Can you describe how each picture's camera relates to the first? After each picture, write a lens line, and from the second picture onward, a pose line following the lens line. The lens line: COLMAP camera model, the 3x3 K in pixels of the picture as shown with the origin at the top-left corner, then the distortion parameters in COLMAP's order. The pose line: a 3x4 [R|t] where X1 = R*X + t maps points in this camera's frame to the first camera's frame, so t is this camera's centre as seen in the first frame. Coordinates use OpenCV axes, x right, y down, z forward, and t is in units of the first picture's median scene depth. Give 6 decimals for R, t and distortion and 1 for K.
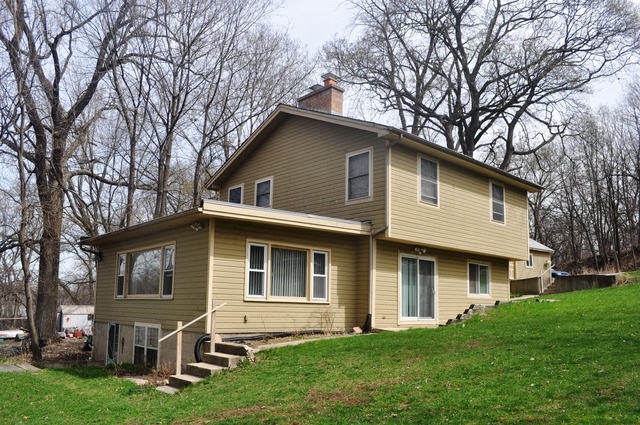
lens RADIAL K [[506.7, 0, 325.4], [0, 506.7, 239.3], [0, 0, 1]] dist [-0.072597, -0.000988]
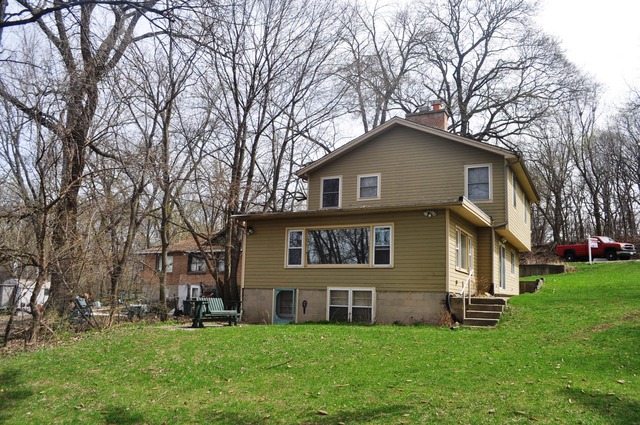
lens RADIAL K [[506.7, 0, 325.4], [0, 506.7, 239.3], [0, 0, 1]] dist [-0.072597, -0.000988]
pose [[0.939450, 0.054178, 0.338377, -0.639941], [-0.061656, 0.998033, 0.011382, 0.029574], [-0.337095, -0.031556, 0.940942, -0.118270]]
